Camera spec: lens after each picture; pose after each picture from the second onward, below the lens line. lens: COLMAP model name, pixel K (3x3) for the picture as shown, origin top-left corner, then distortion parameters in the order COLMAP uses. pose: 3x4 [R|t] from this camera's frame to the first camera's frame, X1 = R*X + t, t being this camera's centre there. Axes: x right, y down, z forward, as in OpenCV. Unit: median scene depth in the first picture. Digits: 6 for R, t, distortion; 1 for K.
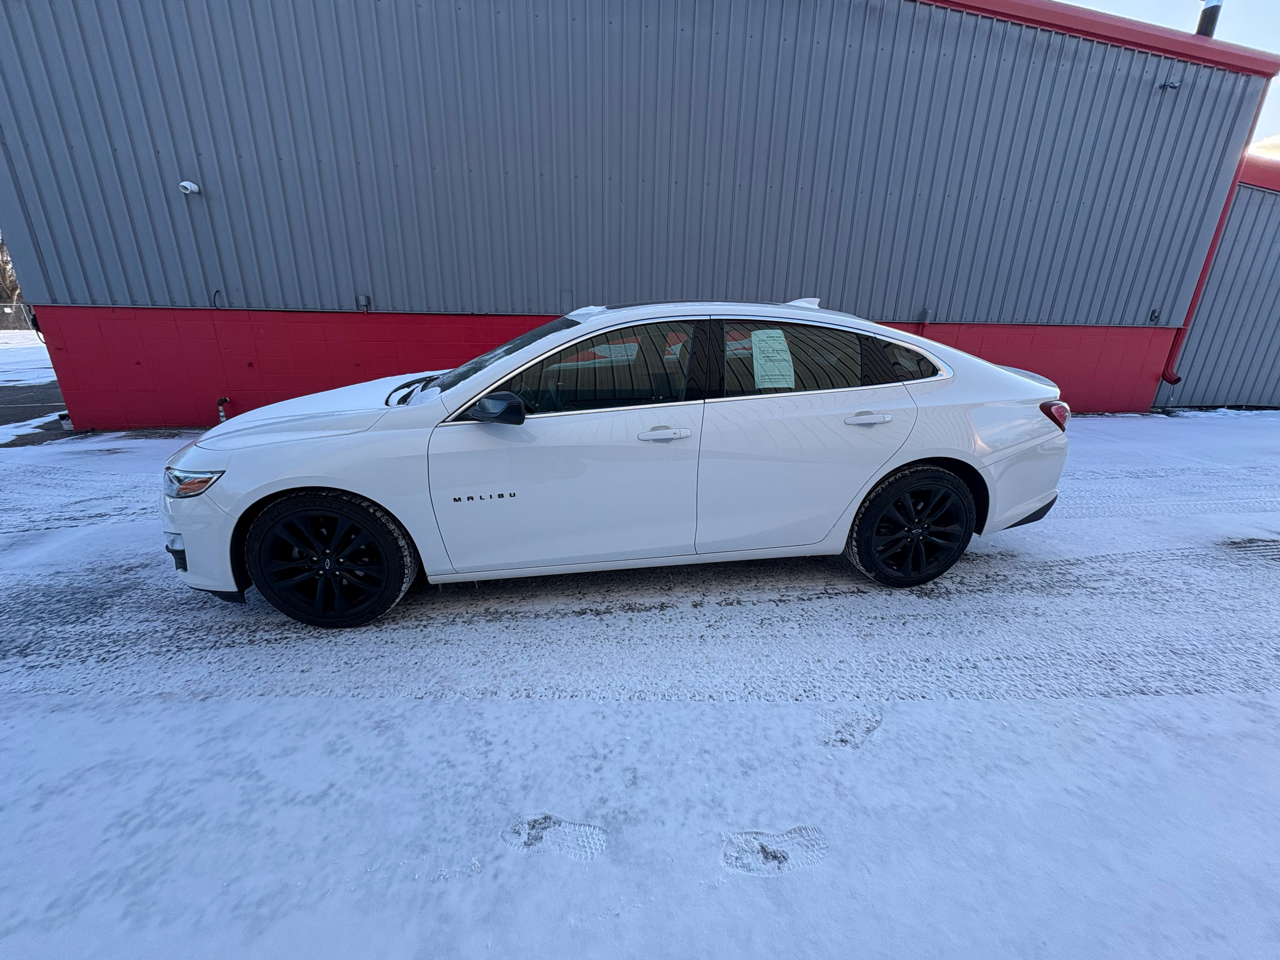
lens RADIAL K [[510.7, 0, 640.0], [0, 510.7, 480.0], [0, 0, 1]] dist [-0.000356, 0.000126]
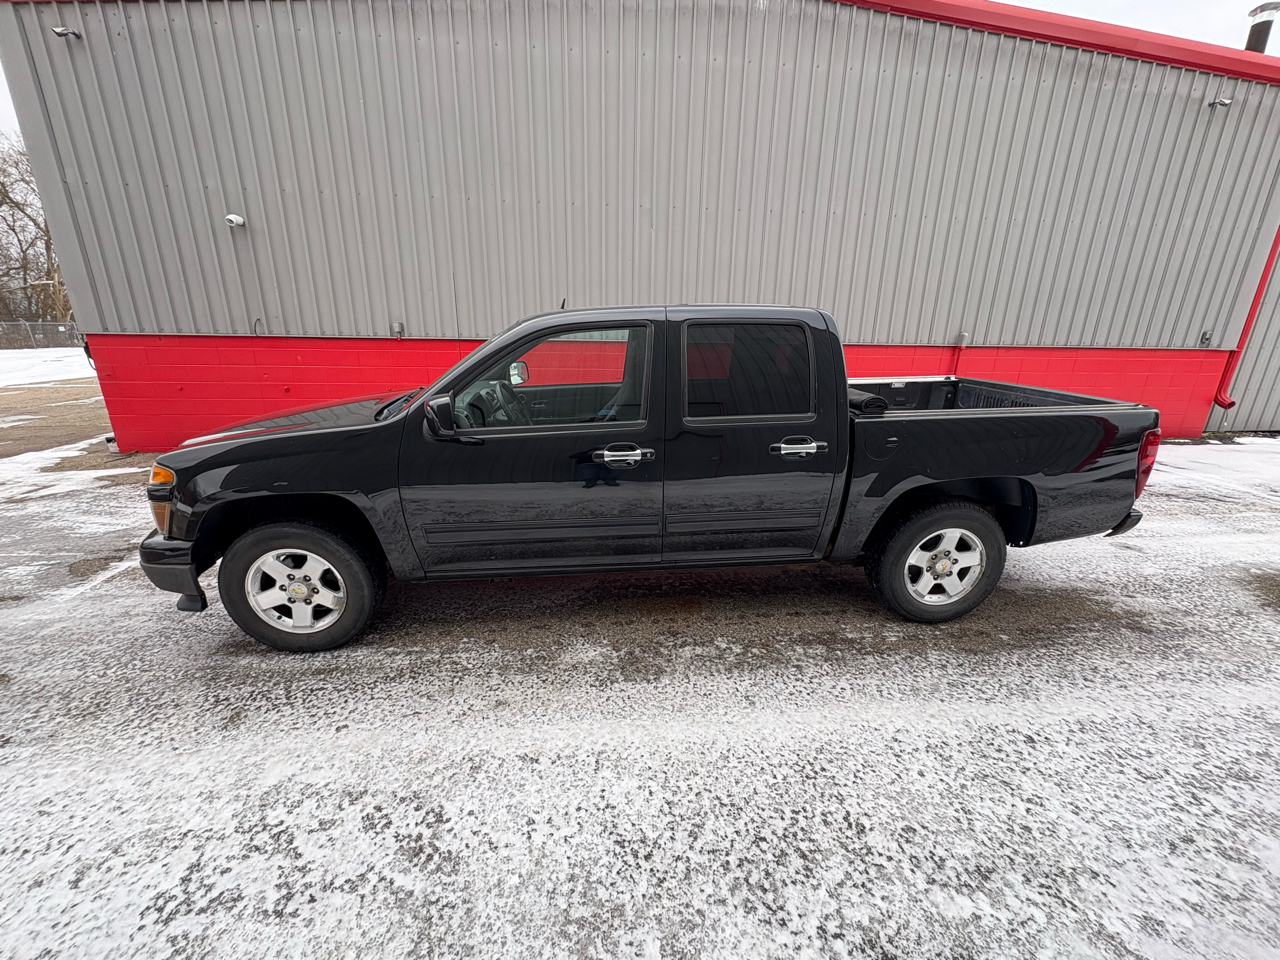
lens RADIAL K [[510.3, 0, 640.0], [0, 510.3, 480.0], [0, 0, 1]] dist [-0.000773, 0.000061]
pose [[0.999239, 0.008038, -0.038176, -0.060793], [-0.008976, 0.999661, -0.024456, -0.094229], [0.037966, 0.024780, 0.998972, 0.042327]]
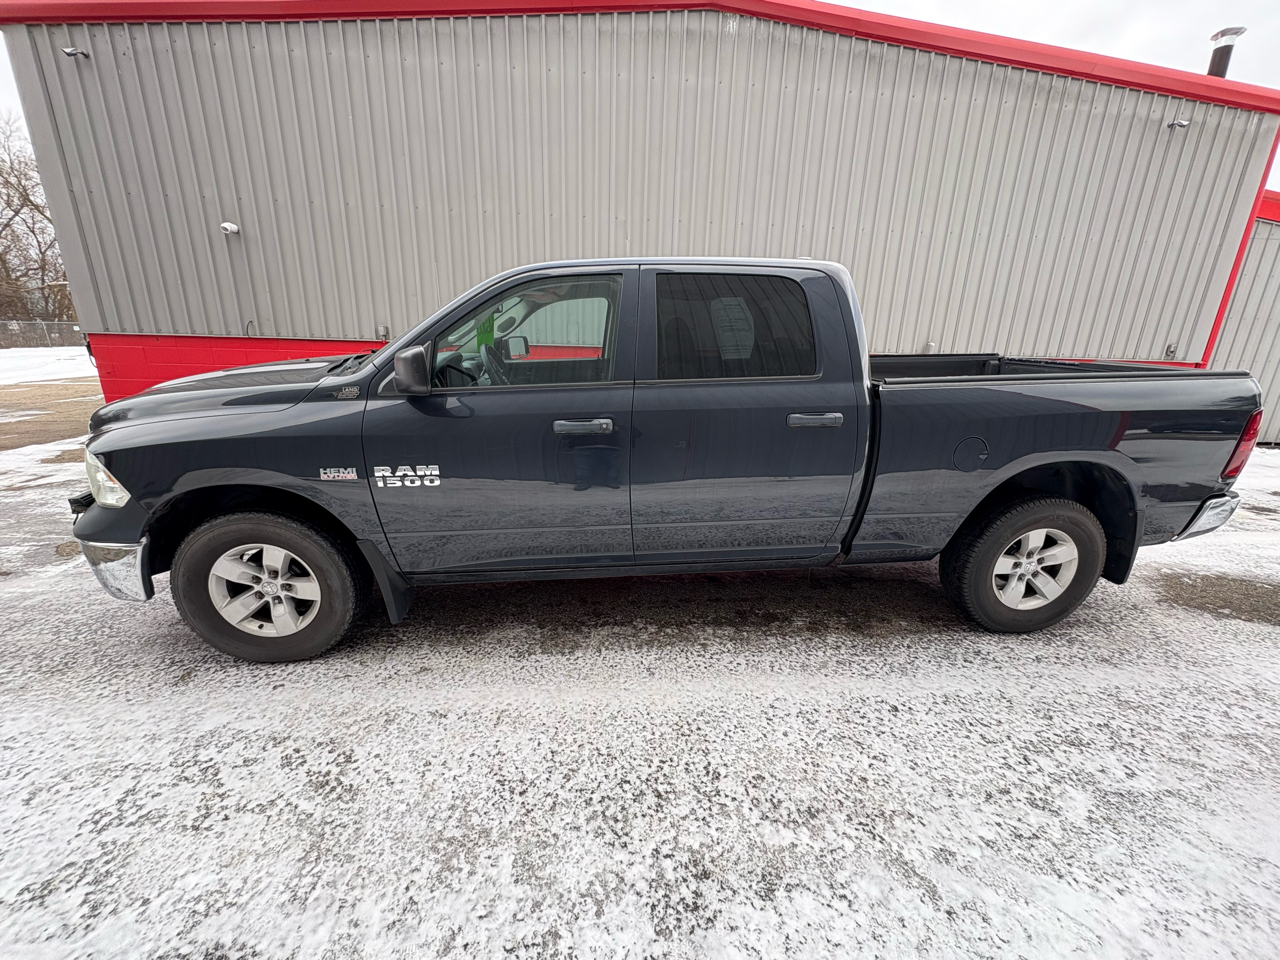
lens RADIAL K [[509.7, 0, 640.0], [0, 509.7, 480.0], [0, 0, 1]] dist [-0.000744, 0.000049]
pose [[0.998529, 0.022936, -0.049140, 0.184139], [-0.024696, 0.999064, -0.035511, -0.056592], [0.048280, 0.036672, 0.998160, -0.076819]]
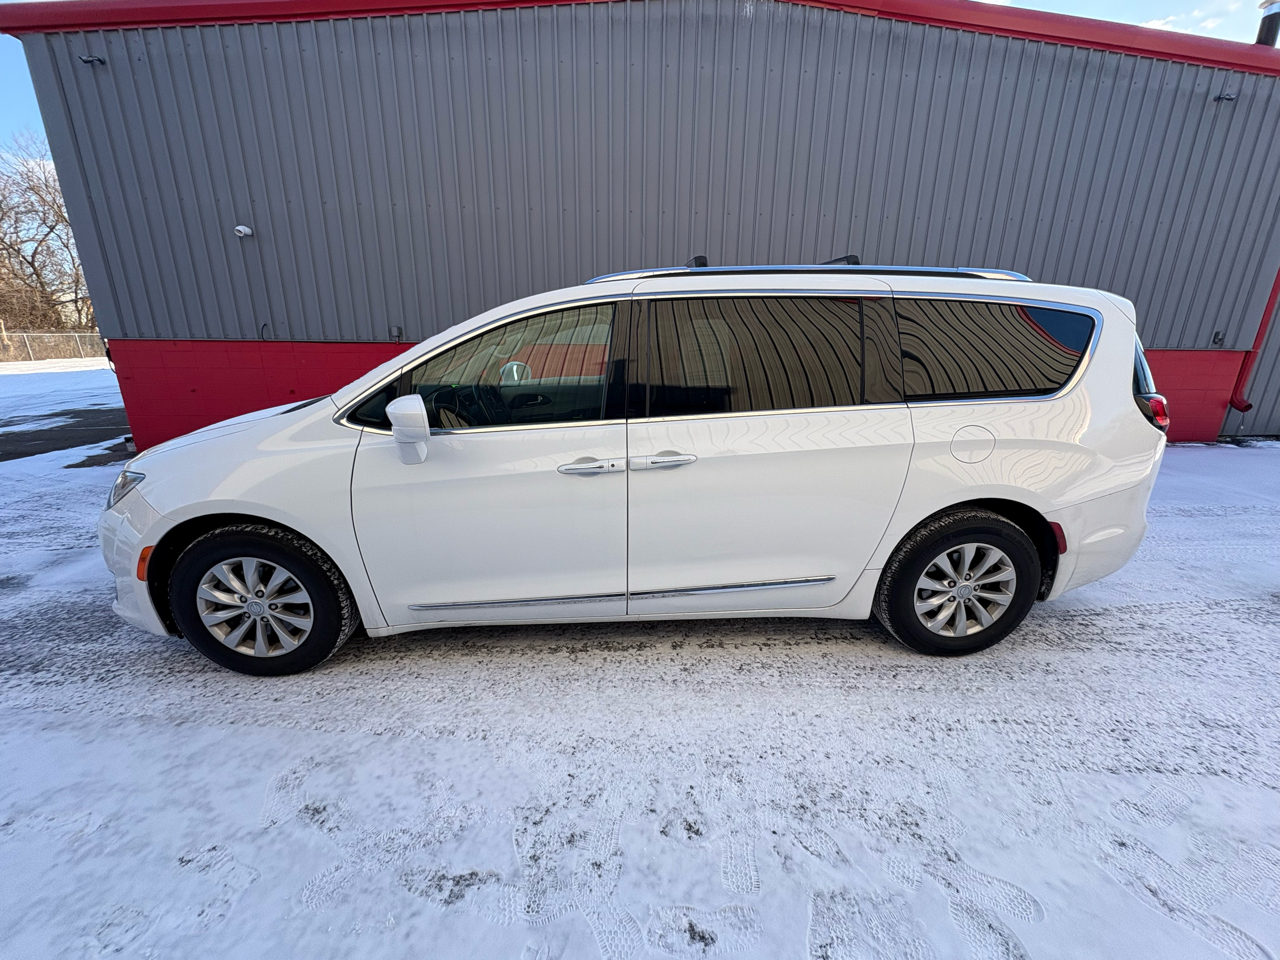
lens RADIAL K [[509.7, 0, 640.0], [0, 509.7, 480.0], [0, 0, 1]] dist [-0.000744, 0.000049]
pose [[0.996693, 0.013759, -0.080085, 0.164473], [-0.016967, 0.999075, -0.039512, -0.043975], [0.079467, 0.040740, 0.996005, 0.024730]]
